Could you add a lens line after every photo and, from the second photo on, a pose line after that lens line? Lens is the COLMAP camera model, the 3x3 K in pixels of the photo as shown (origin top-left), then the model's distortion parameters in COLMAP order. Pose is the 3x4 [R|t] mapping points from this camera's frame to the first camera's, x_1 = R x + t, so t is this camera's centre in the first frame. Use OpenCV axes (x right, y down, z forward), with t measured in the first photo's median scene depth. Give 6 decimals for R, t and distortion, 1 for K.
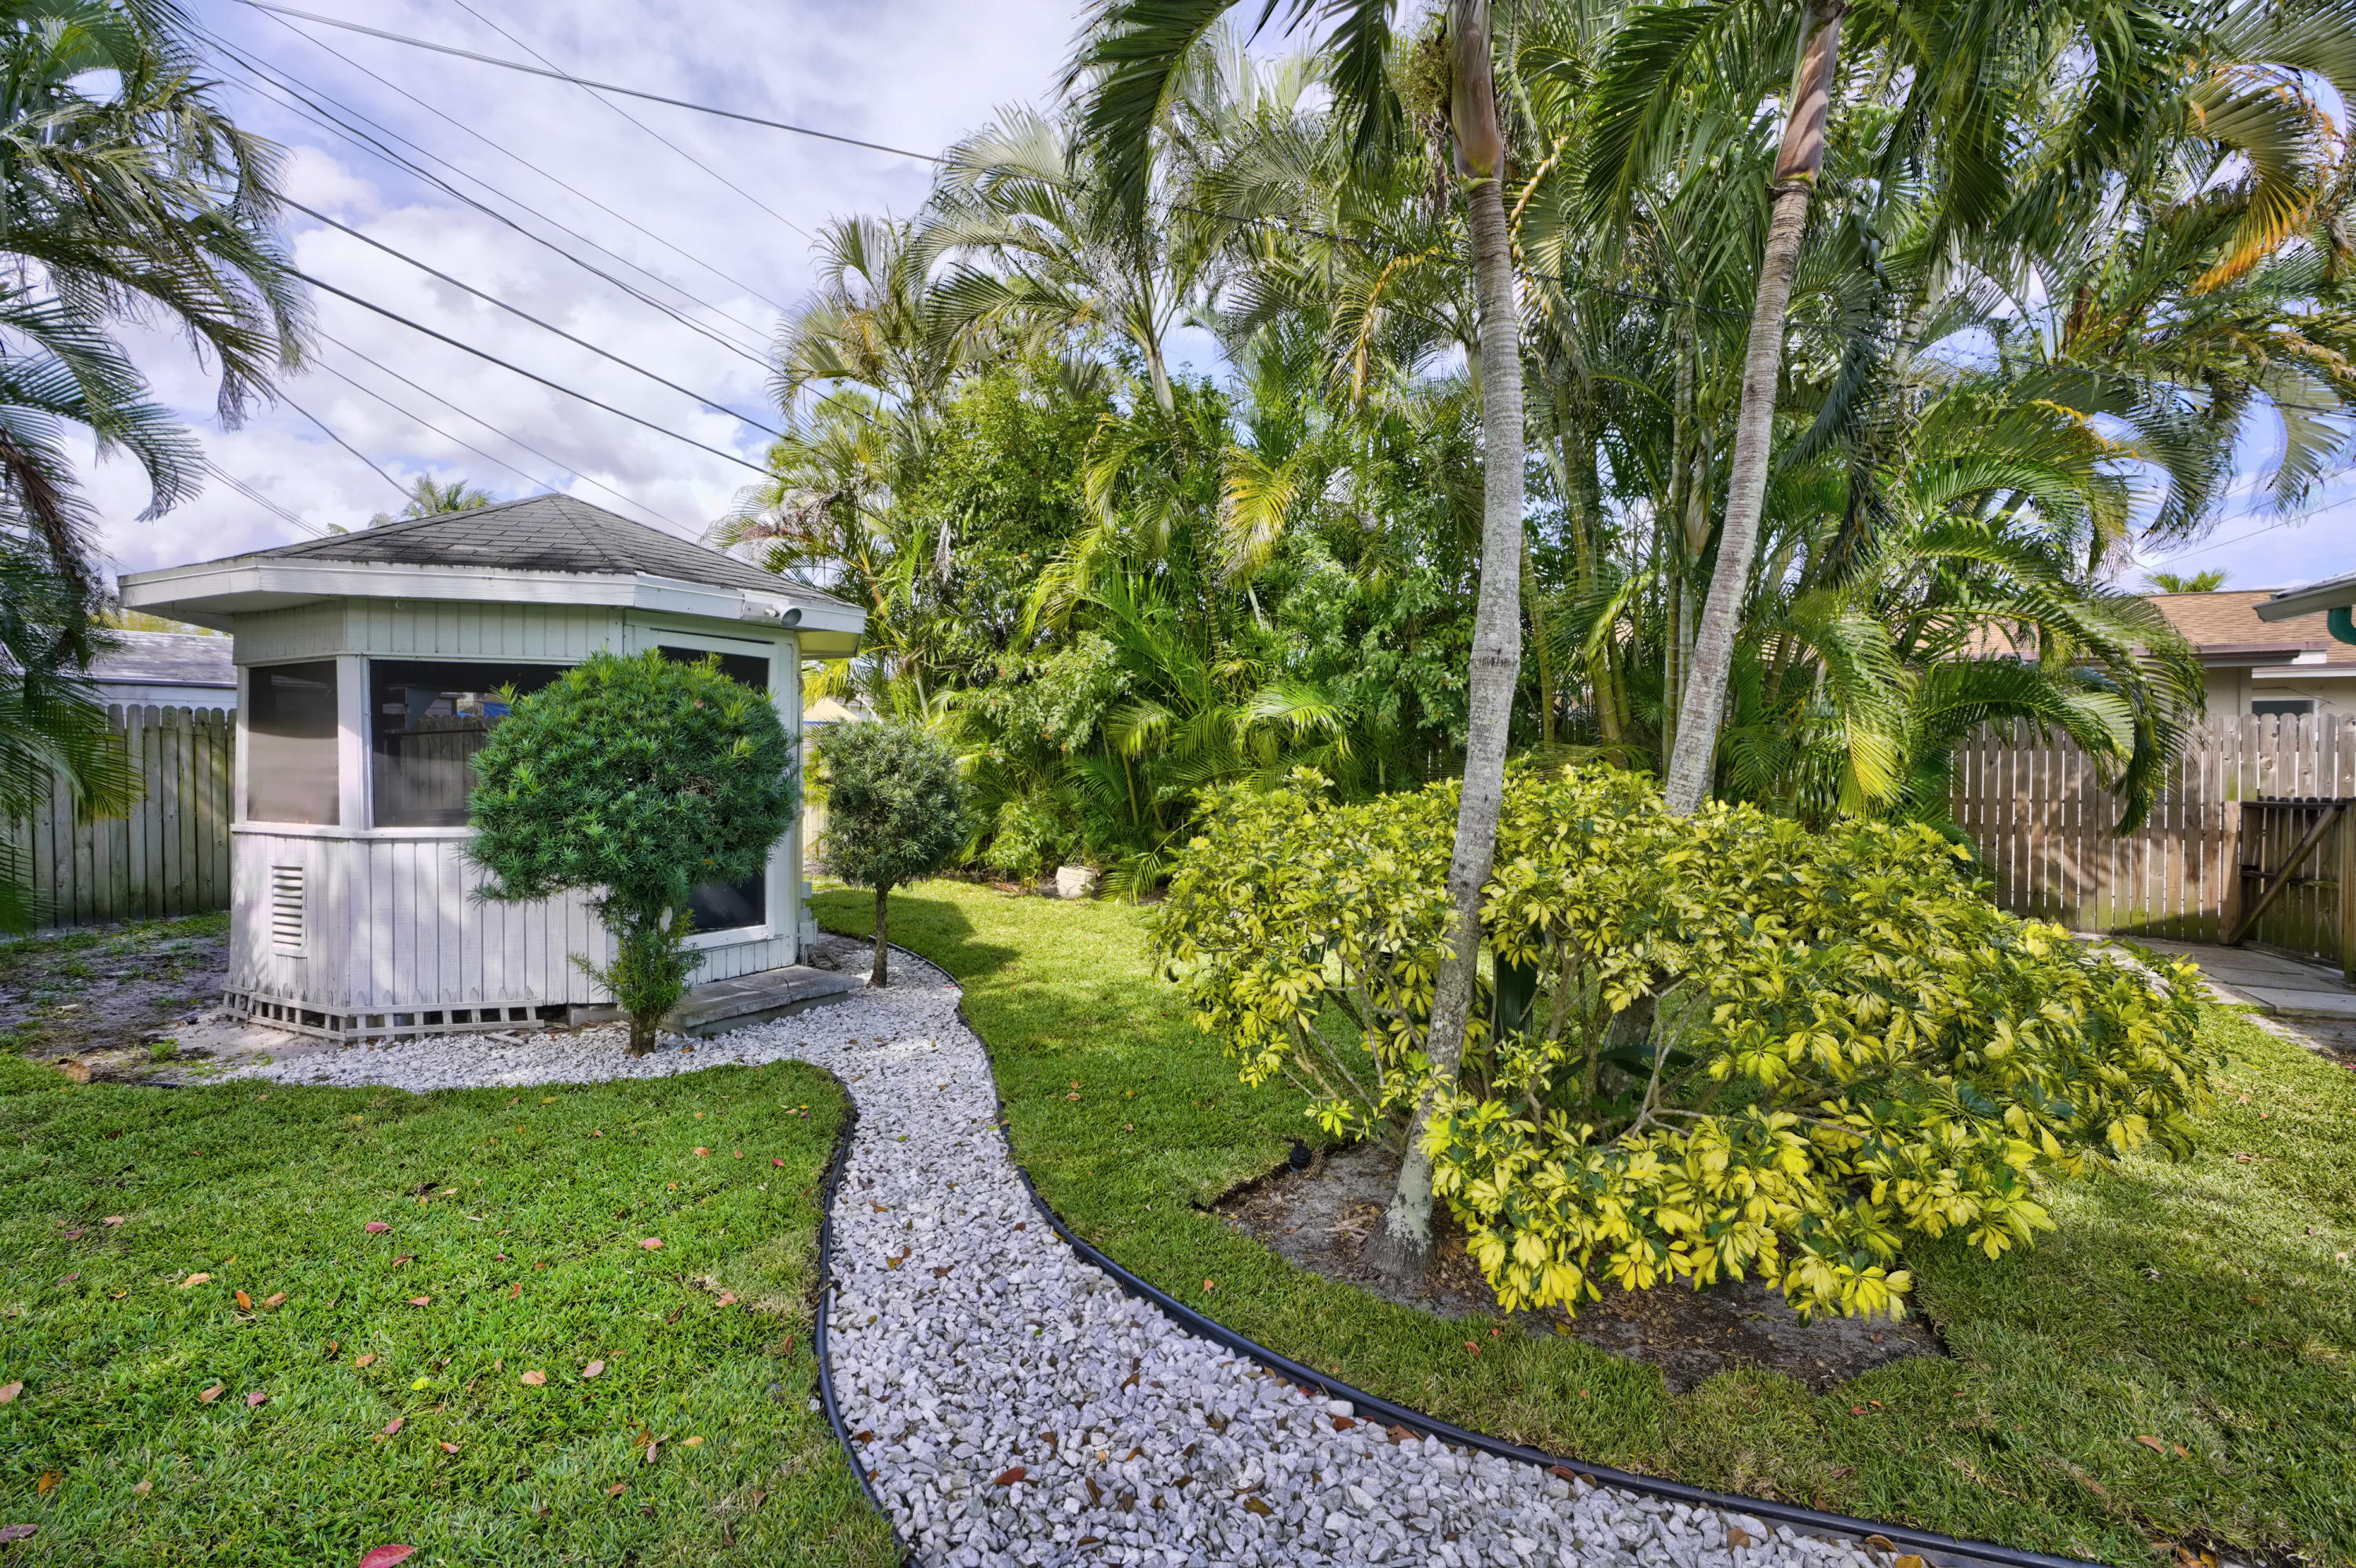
lens RADIAL K [[1040.1, 0, 1182.6], [0, 1040.1, 778.7], [0, 0, 1]] dist [-0.004519, 0.000074]
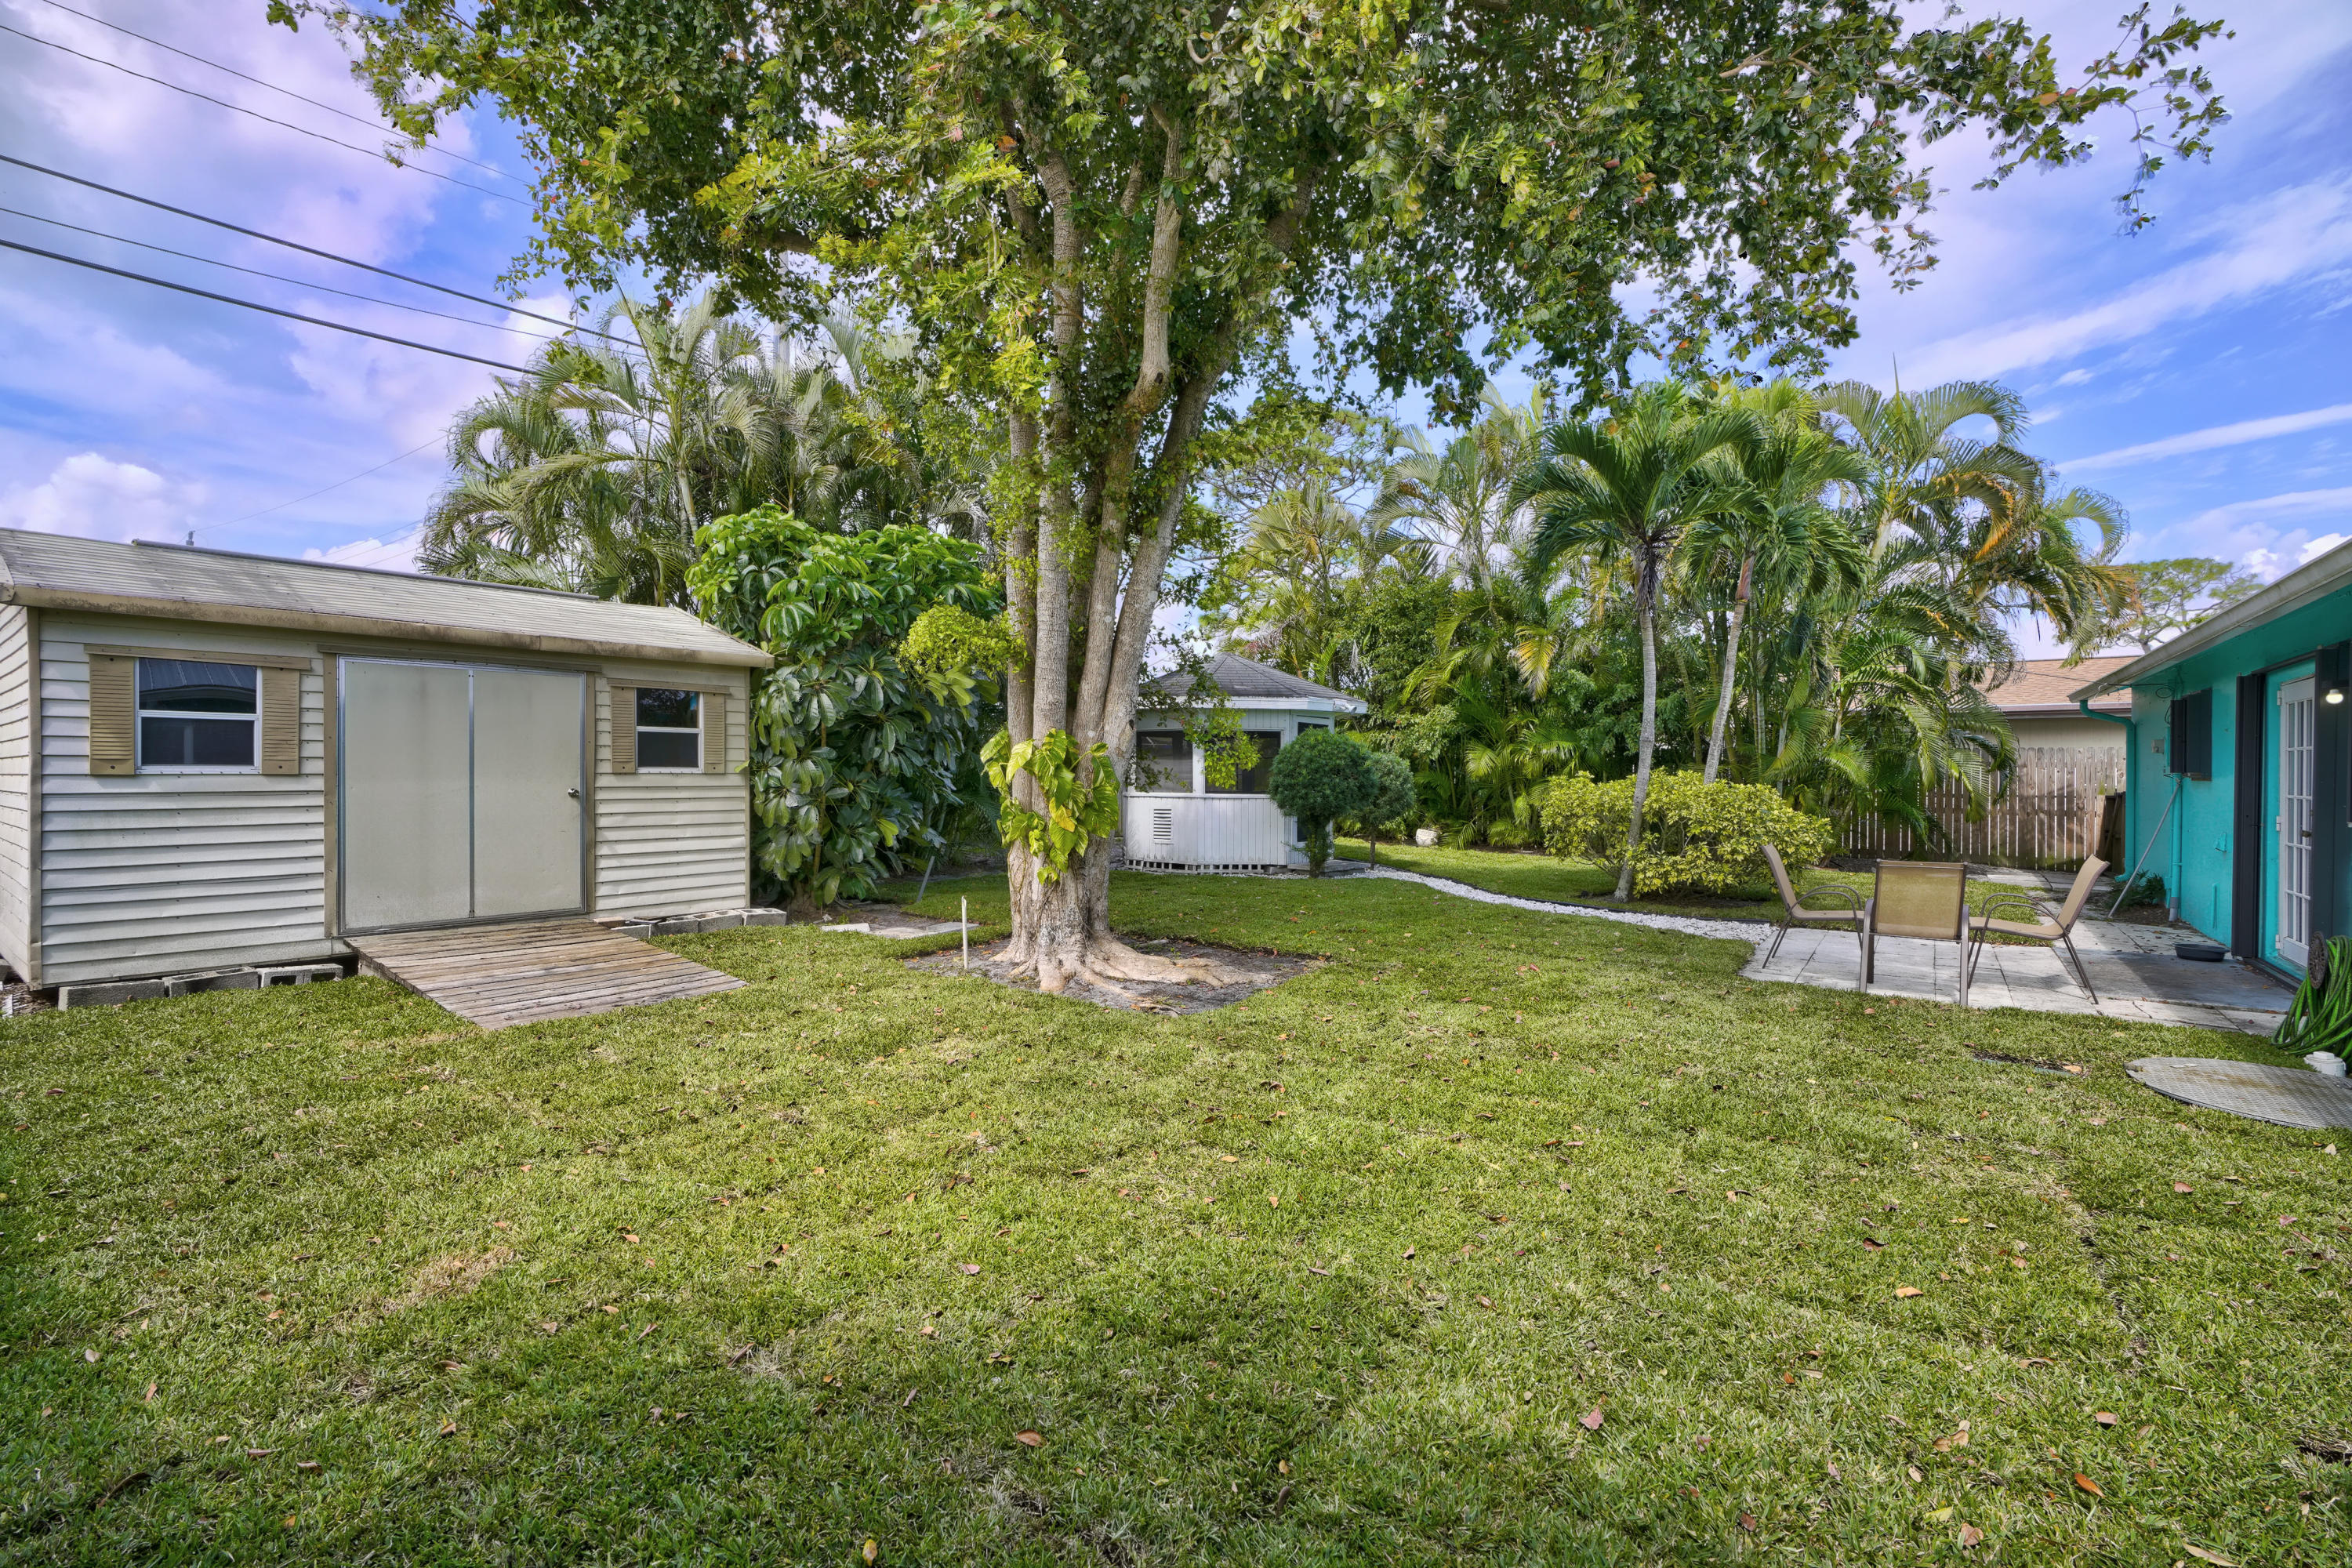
lens RADIAL K [[1038.5, 0, 1180.6], [0, 1038.5, 778.8], [0, 0, 1]] dist [-0.004519, 0.000074]
pose [[0.983594, 0.004049, -0.180352, -0.358749], [-0.006966, 0.999855, -0.015543, 0.047698], [0.180263, 0.016545, 0.983479, -1.586246]]
